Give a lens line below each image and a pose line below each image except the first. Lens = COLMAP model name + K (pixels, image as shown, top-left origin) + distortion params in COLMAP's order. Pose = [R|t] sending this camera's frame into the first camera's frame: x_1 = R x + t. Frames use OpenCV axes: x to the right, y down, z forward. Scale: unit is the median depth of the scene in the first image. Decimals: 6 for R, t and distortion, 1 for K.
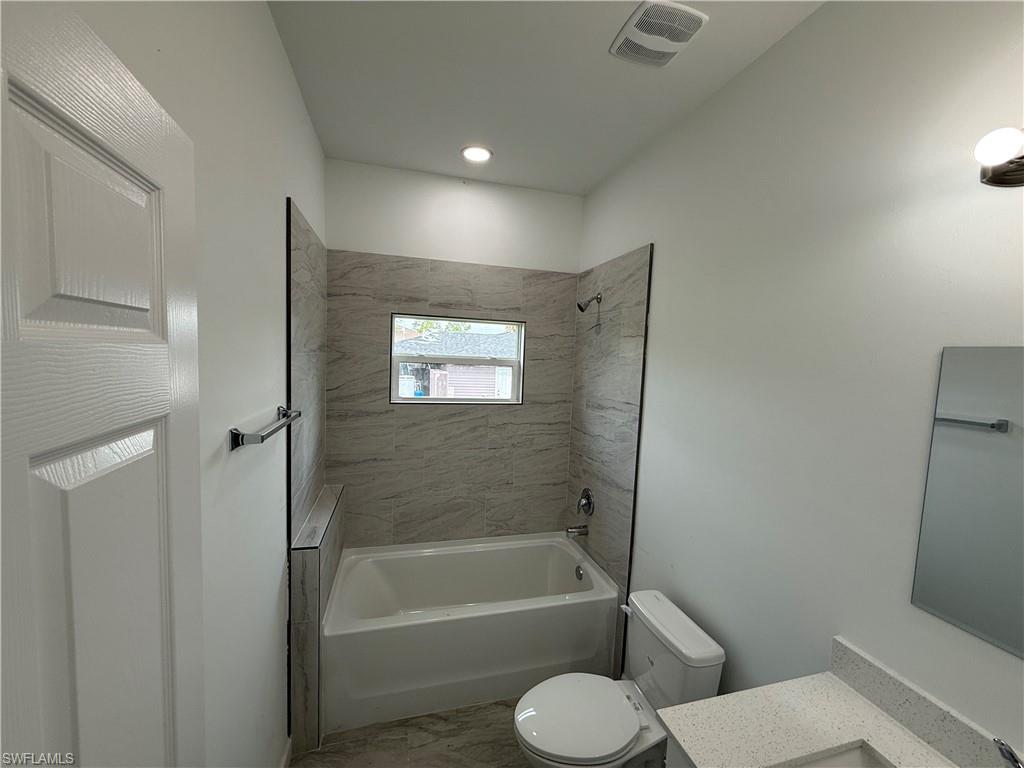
lens RADIAL K [[406.8, 0, 511.0], [0, 406.8, 387.3], [0, 0, 1]] dist [-0.001175, 0.000647]
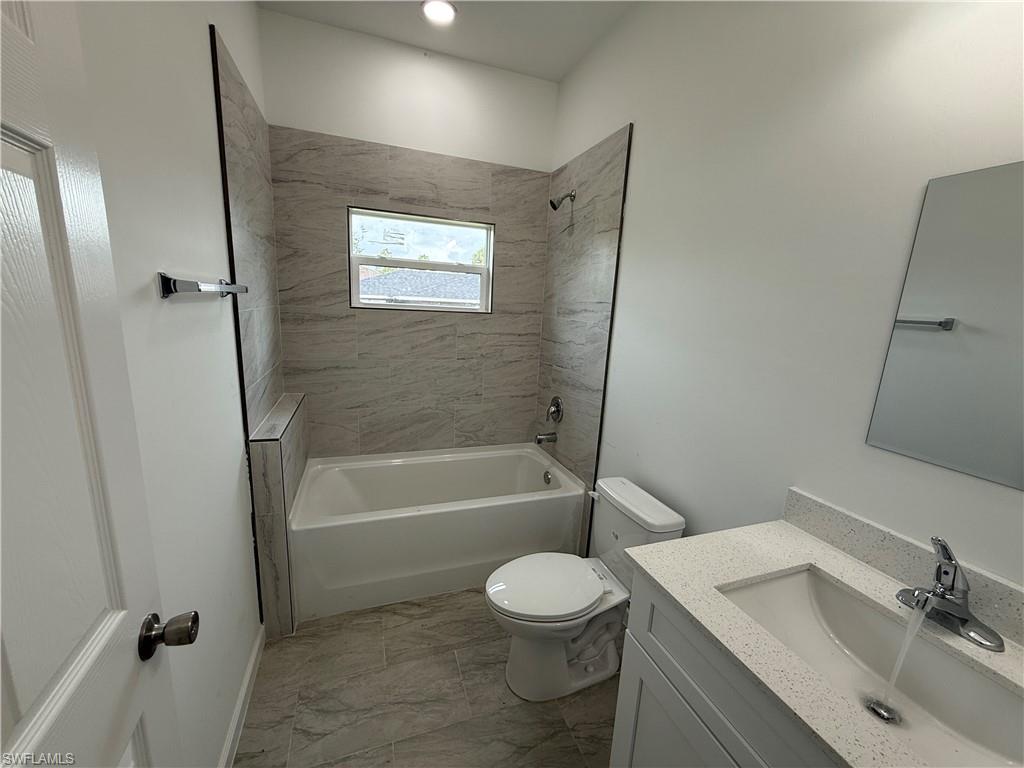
lens RADIAL K [[406.8, 0, 510.3], [0, 406.8, 386.7], [0, 0, 1]] dist [-0.001175, 0.000647]
pose [[0.997056, -0.006277, 0.076415, -0.003495], [-0.003632, 0.991657, 0.128854, 0.122010], [-0.076586, -0.128752, 0.988715, 0.025452]]
